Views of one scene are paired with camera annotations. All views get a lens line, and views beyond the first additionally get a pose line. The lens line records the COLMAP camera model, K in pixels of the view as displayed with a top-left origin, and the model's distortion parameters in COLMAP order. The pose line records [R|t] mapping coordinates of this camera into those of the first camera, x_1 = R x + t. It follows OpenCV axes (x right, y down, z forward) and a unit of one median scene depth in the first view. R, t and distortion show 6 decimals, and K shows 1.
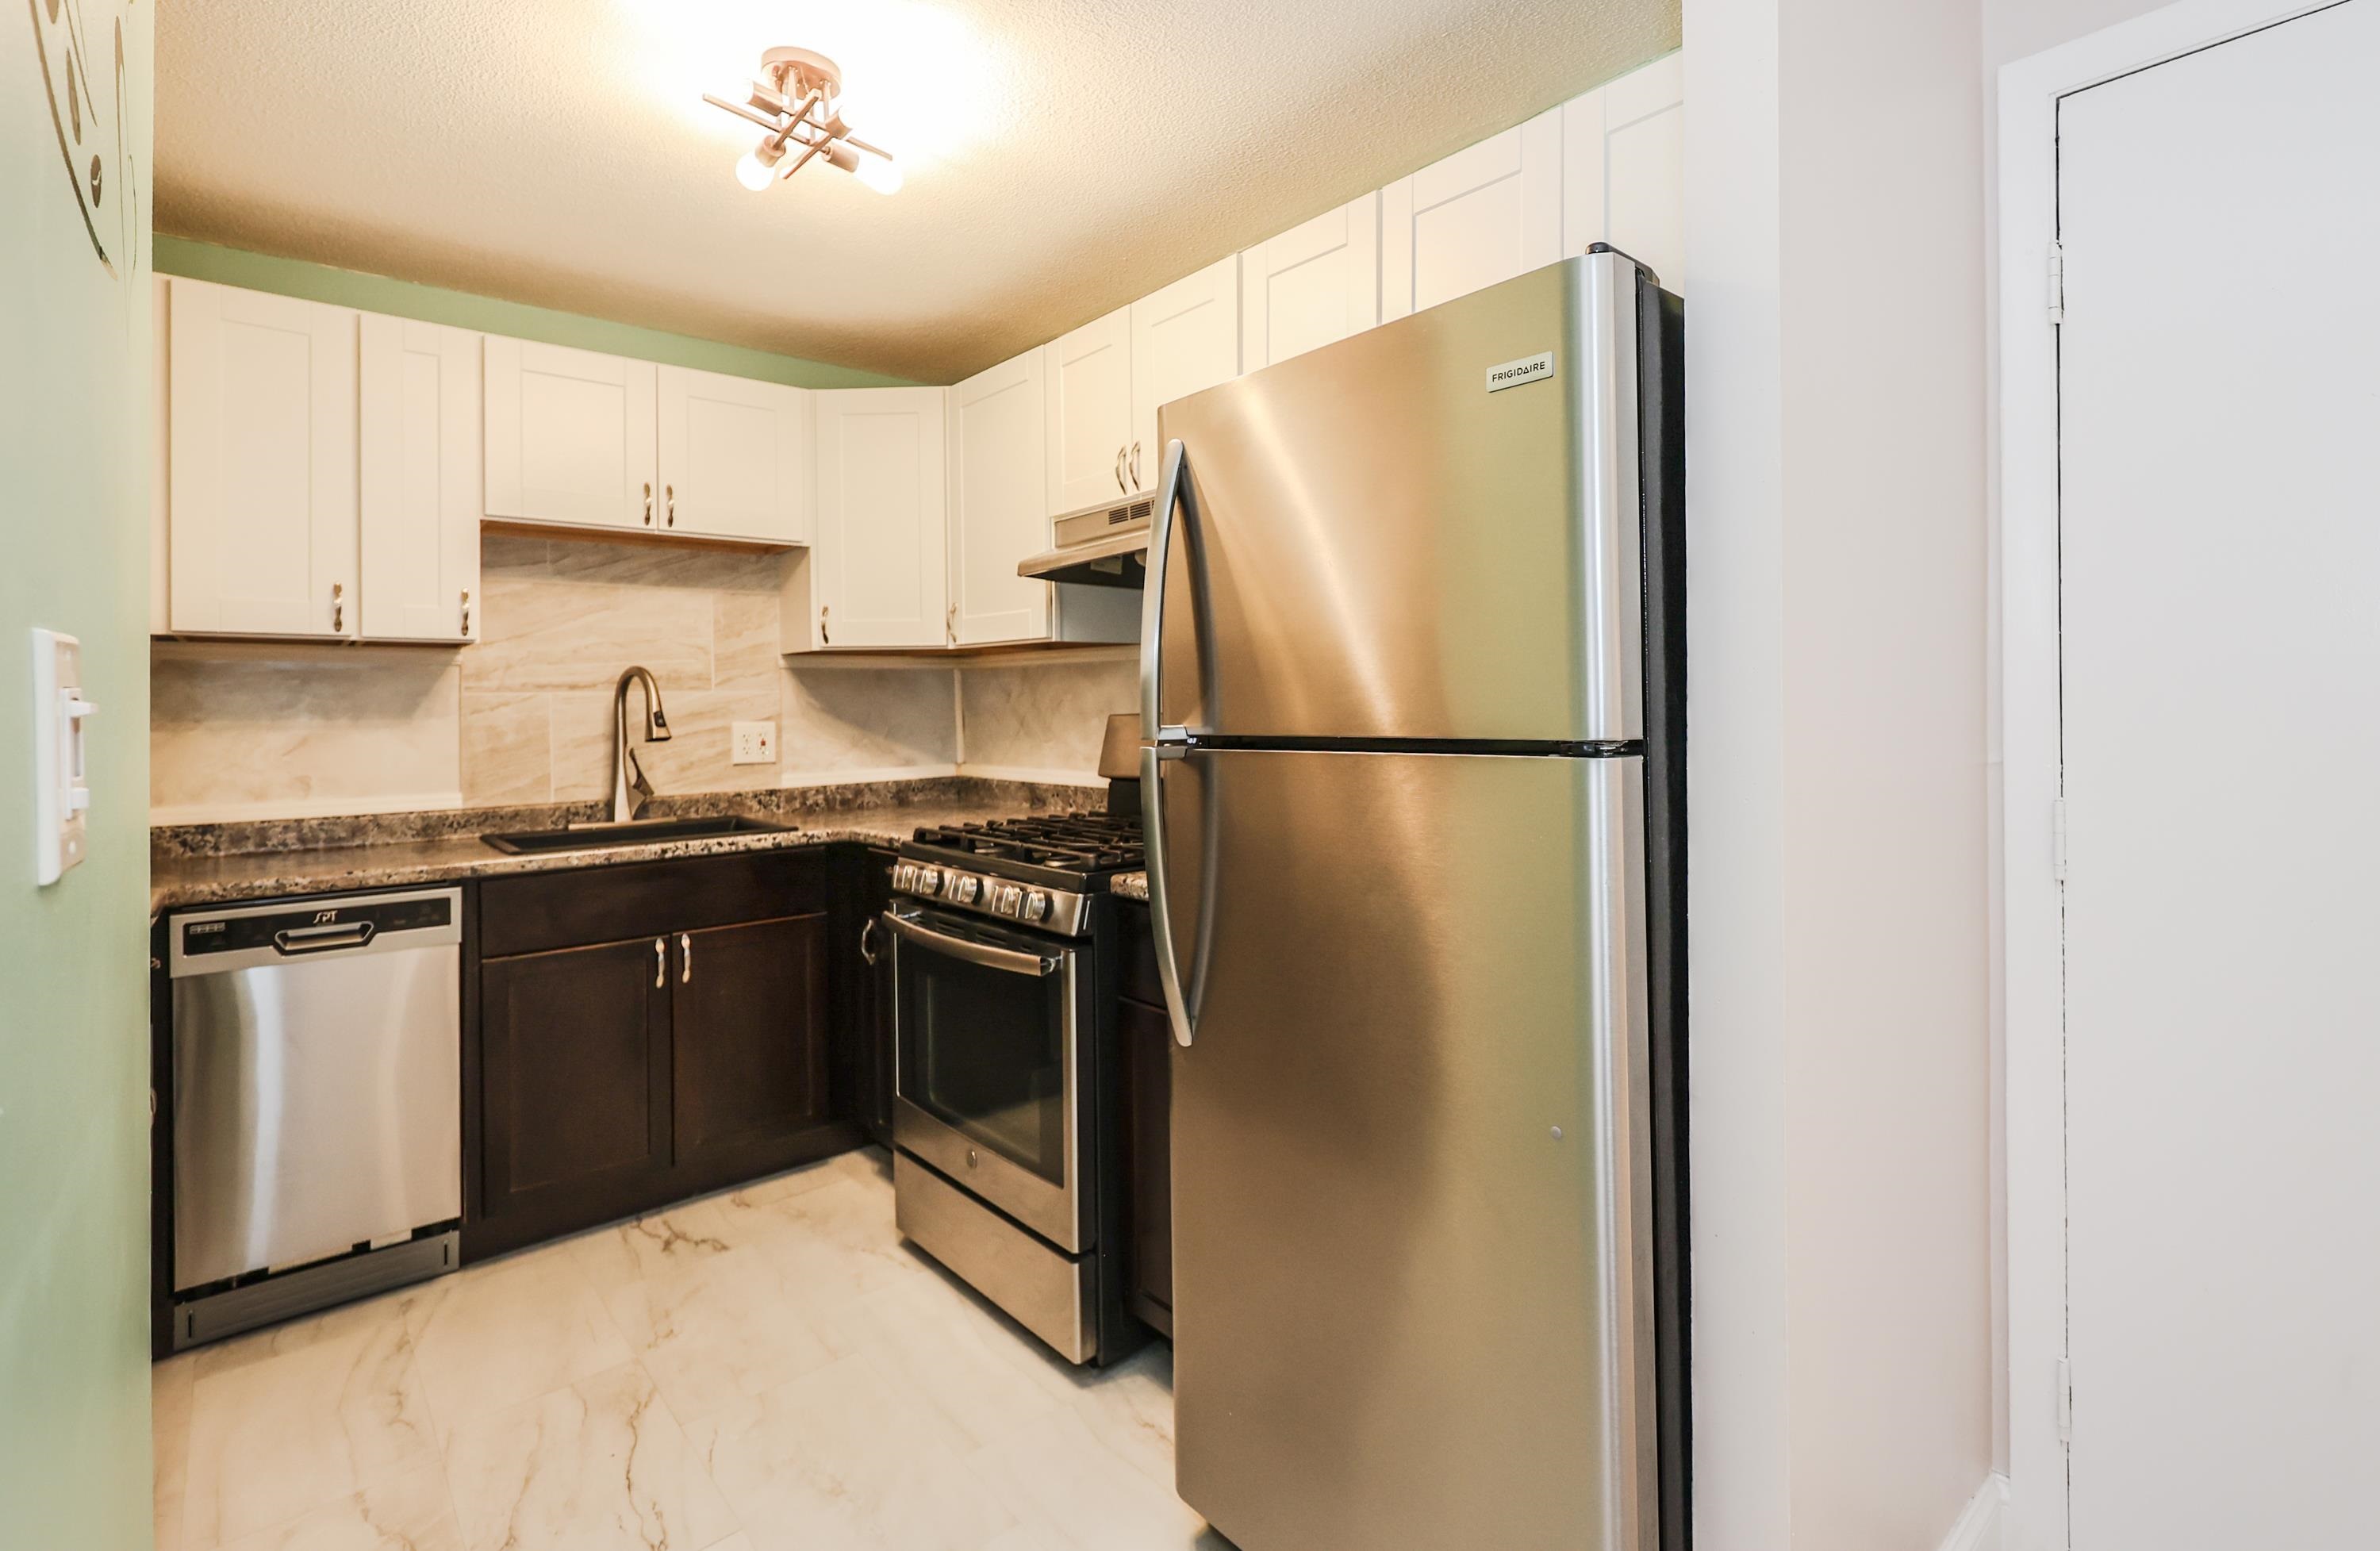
lens RADIAL K [[1111.1, 0, 1277.3], [0, 1111.1, 682.5], [0, 0, 1]] dist [0.014521, 0.000178]
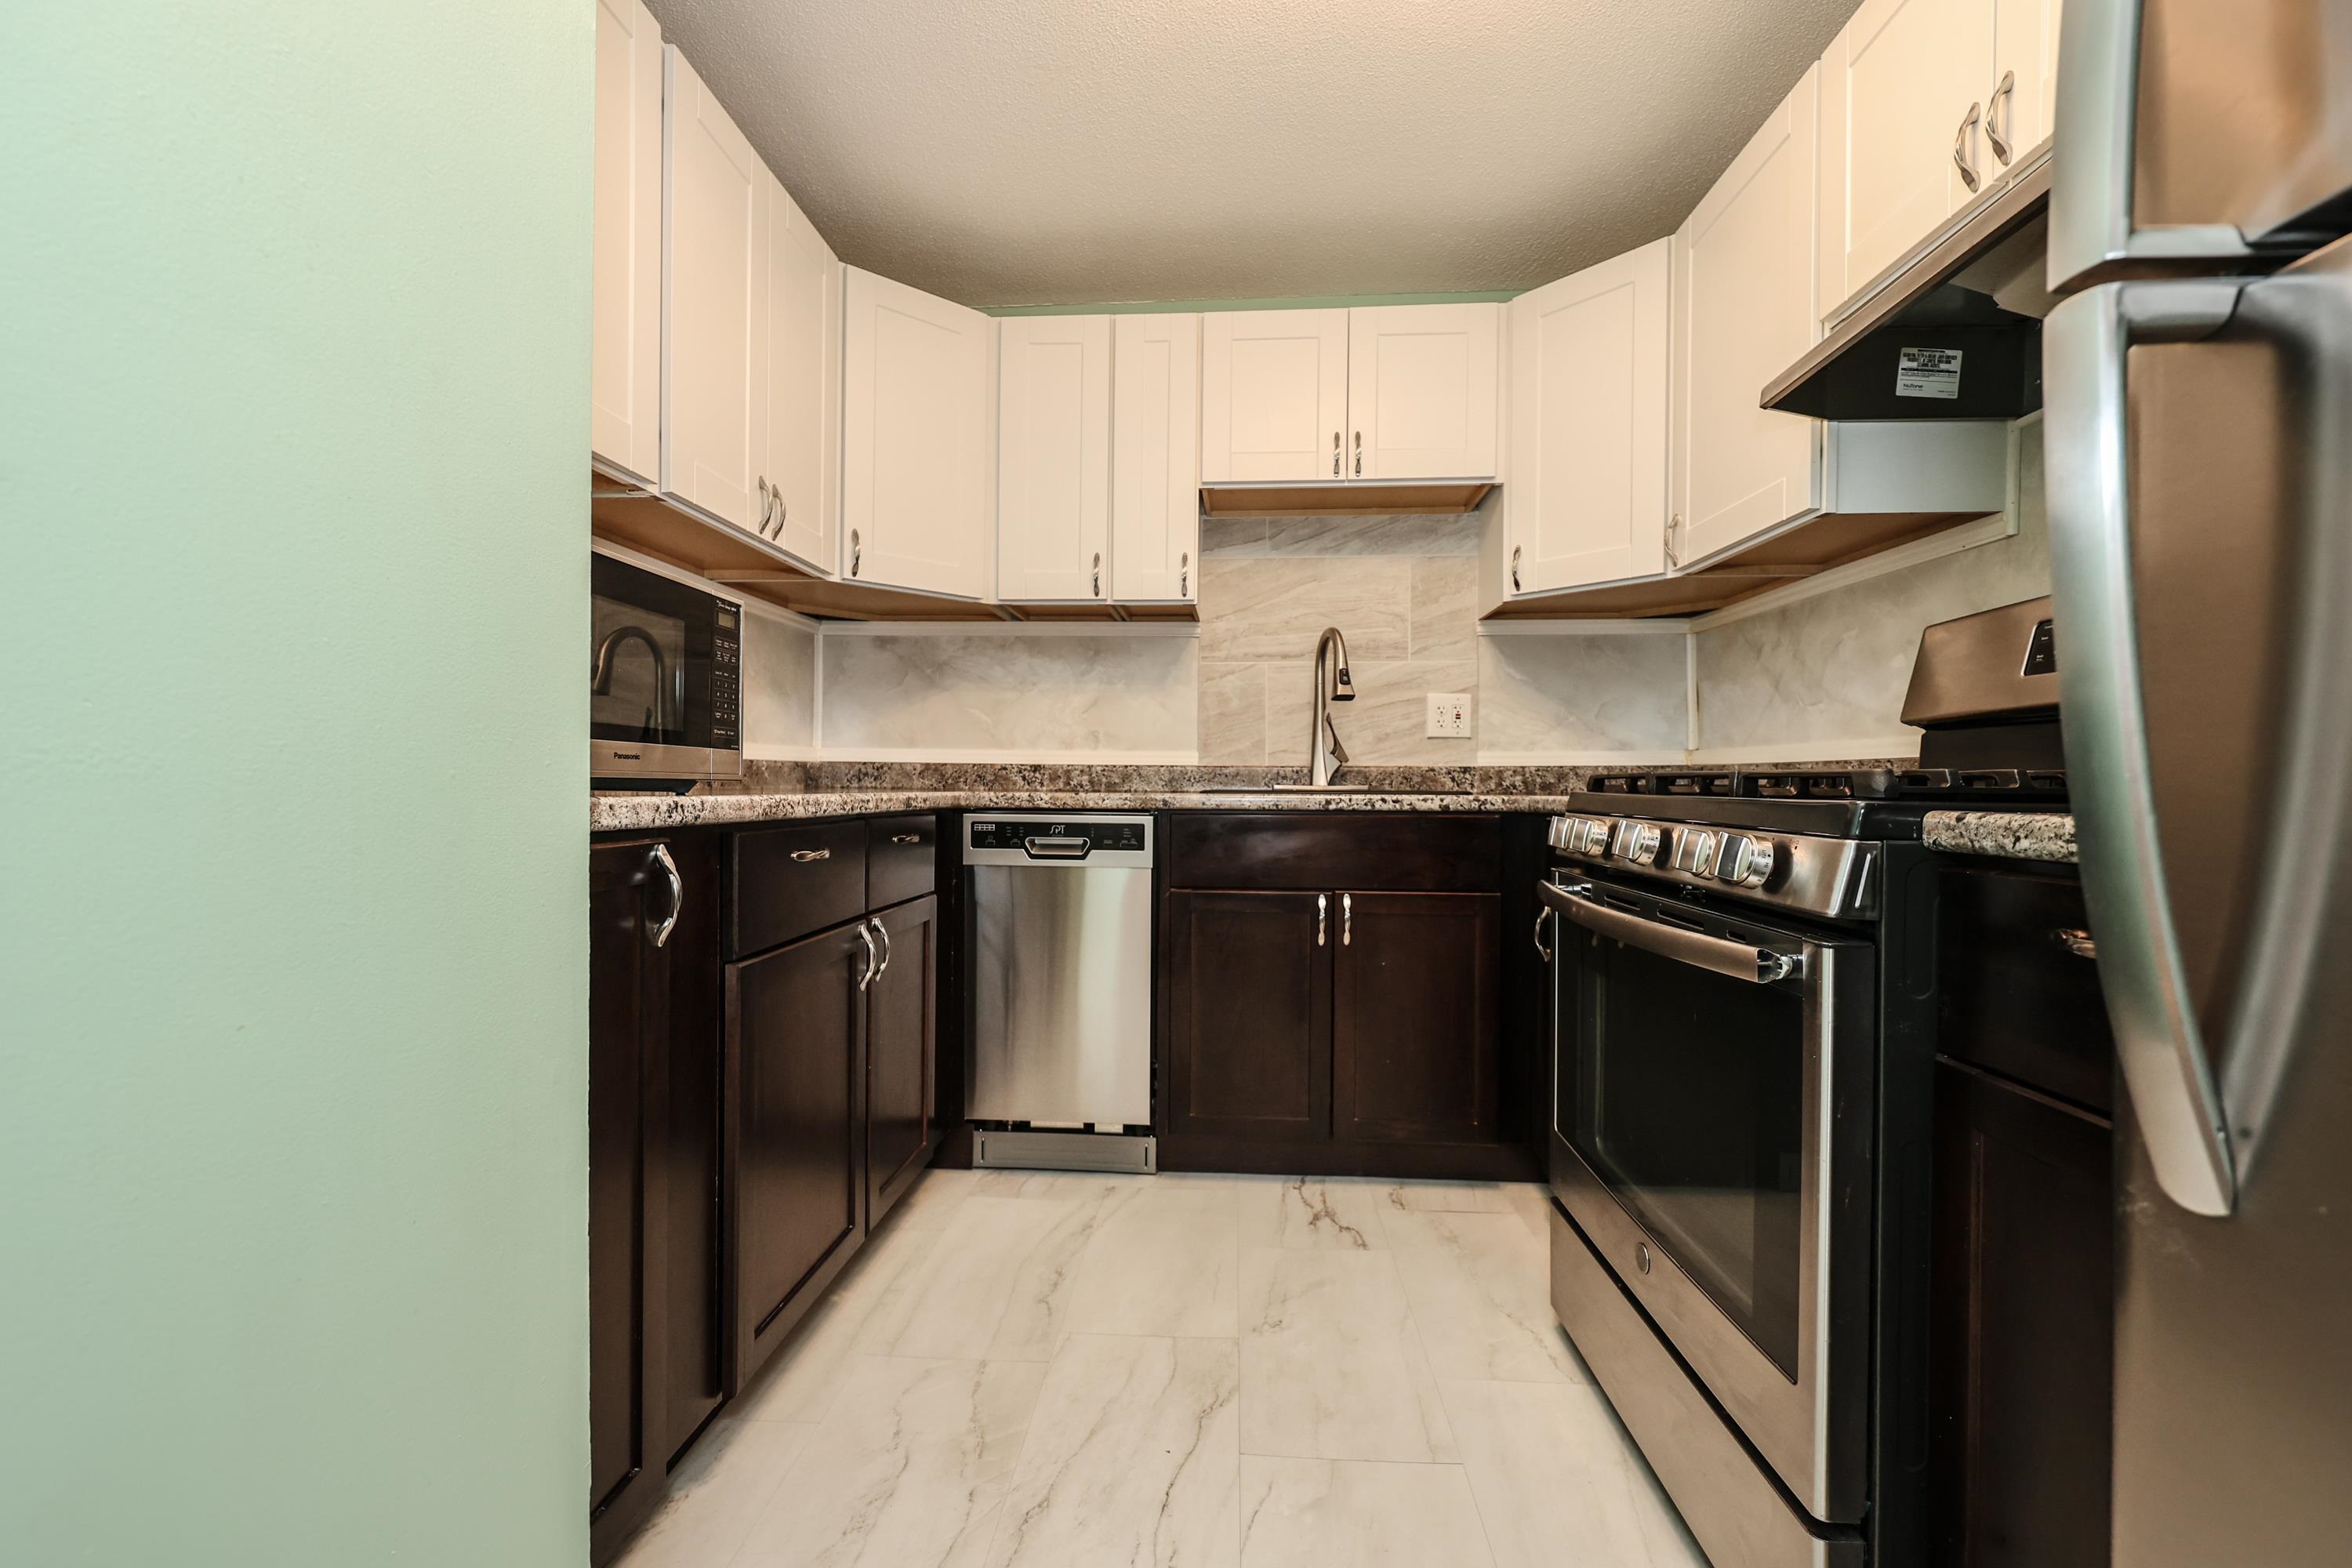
lens RADIAL K [[963.0, 0, 1185.4], [0, 963.0, 791.5], [0, 0, 1]] dist [0.000934, -0.000364]
pose [[0.695041, 0.026535, -0.718480, -0.053023], [-0.005735, 0.999492, 0.031365, 0.116236], [0.718947, -0.017679, 0.694840, 0.350357]]
